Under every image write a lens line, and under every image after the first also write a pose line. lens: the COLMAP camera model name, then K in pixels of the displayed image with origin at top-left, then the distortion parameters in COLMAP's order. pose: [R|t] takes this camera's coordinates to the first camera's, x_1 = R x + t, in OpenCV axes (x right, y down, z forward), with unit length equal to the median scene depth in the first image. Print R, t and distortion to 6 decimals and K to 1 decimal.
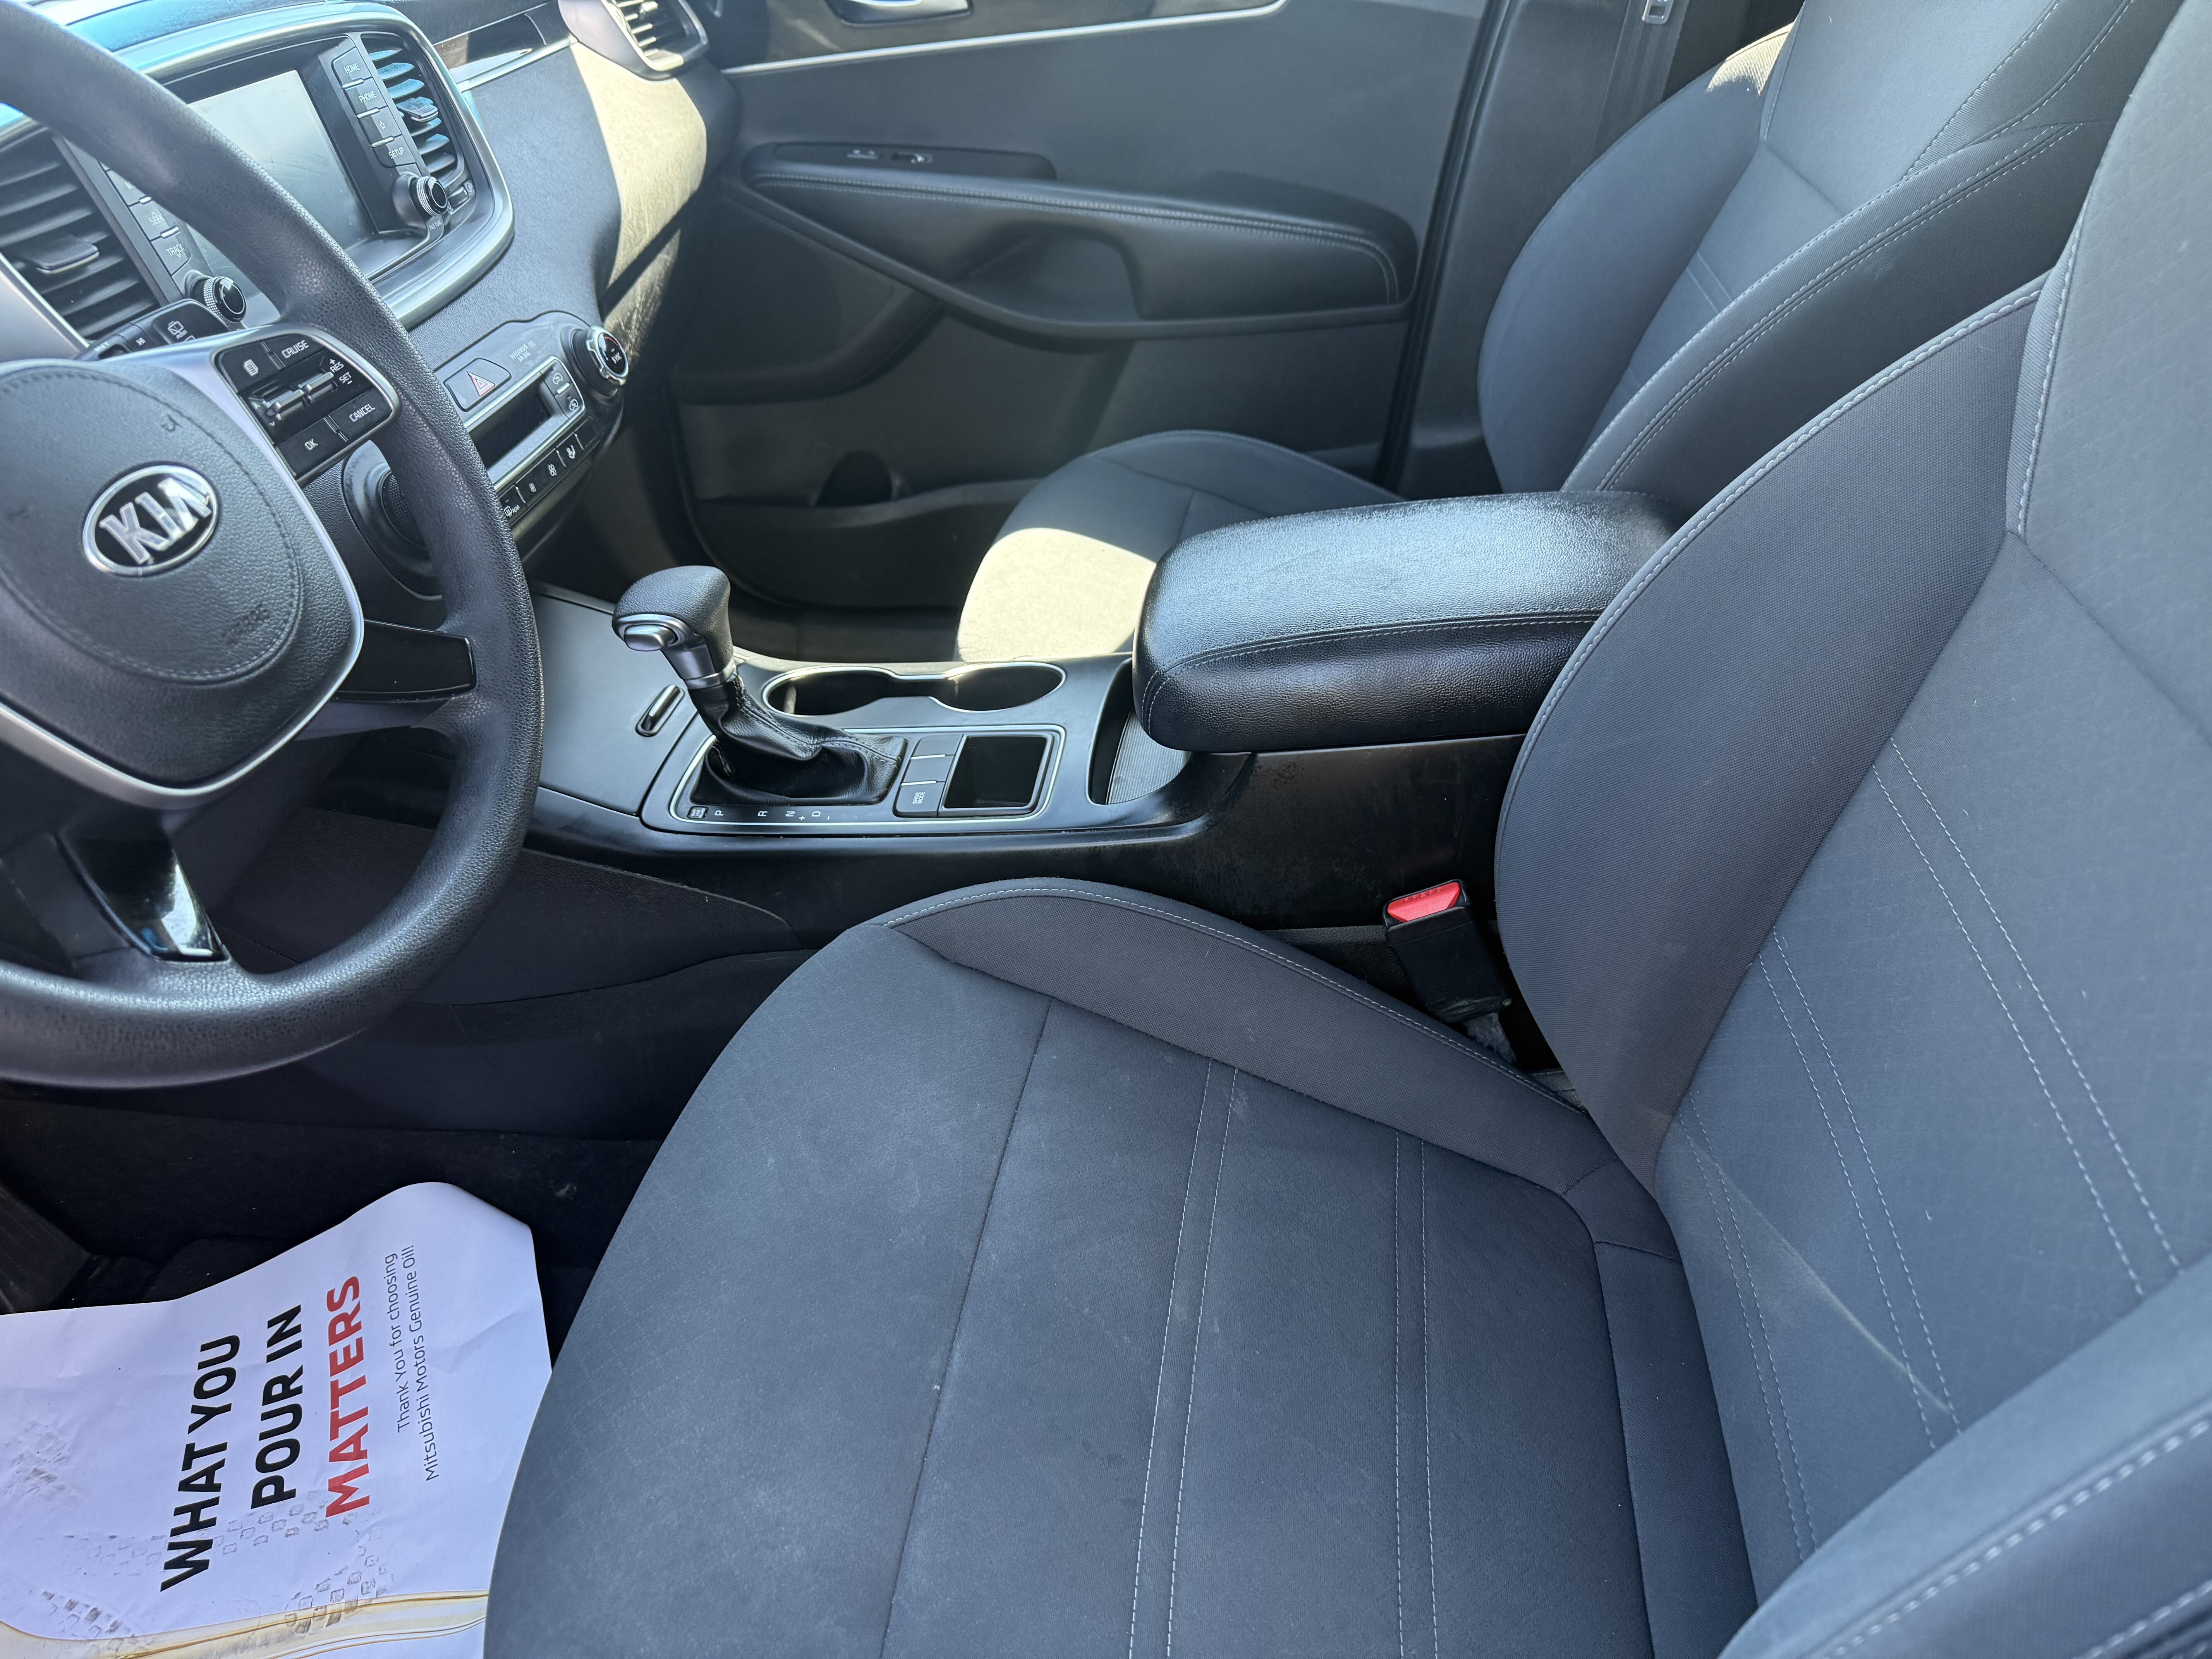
lens RADIAL K [[1594.2, 0, 1105.2], [0, 1594.2, 768.6], [0, 0, 1]] dist [-0.000694, -0.052113]
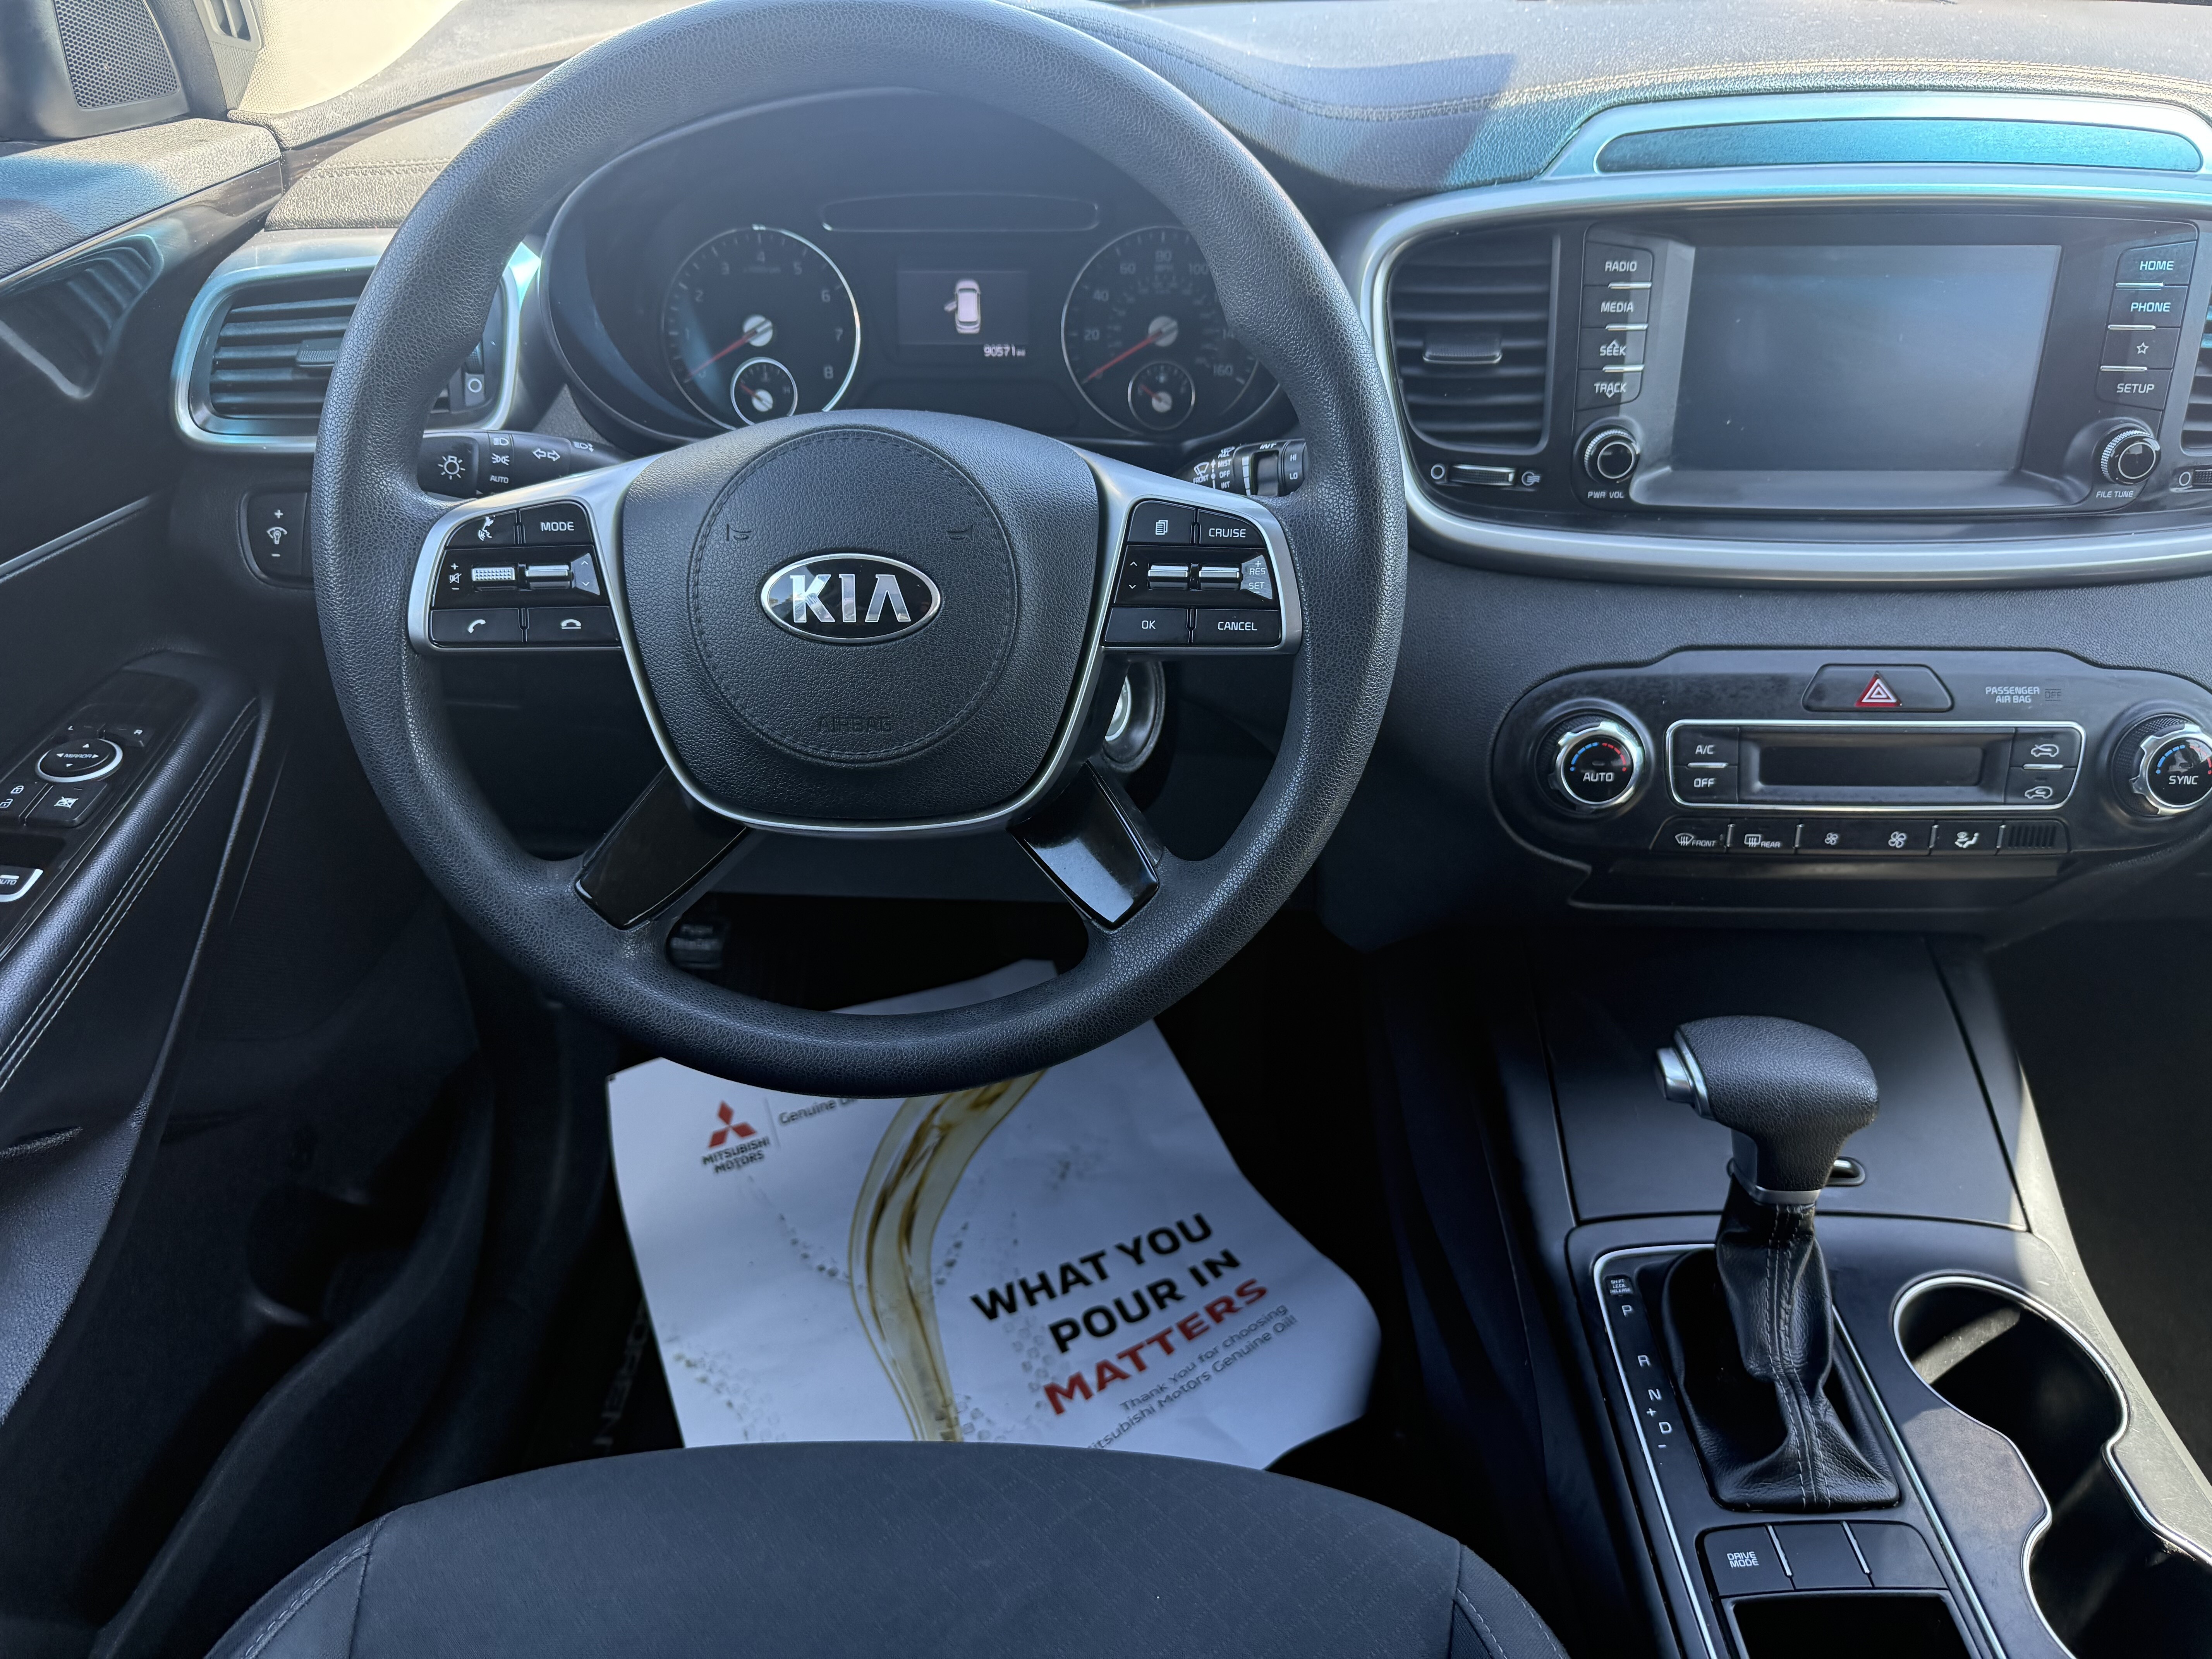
lens RADIAL K [[1594.2, 0, 1105.2], [0, 1594.2, 768.6], [0, 0, 1]] dist [-0.000694, -0.052113]
pose [[0.120989, 0.554871, -0.823092, 0.184104], [-0.535806, 0.734521, 0.416403, -0.321241], [0.835628, 0.390637, 0.386172, 0.415962]]
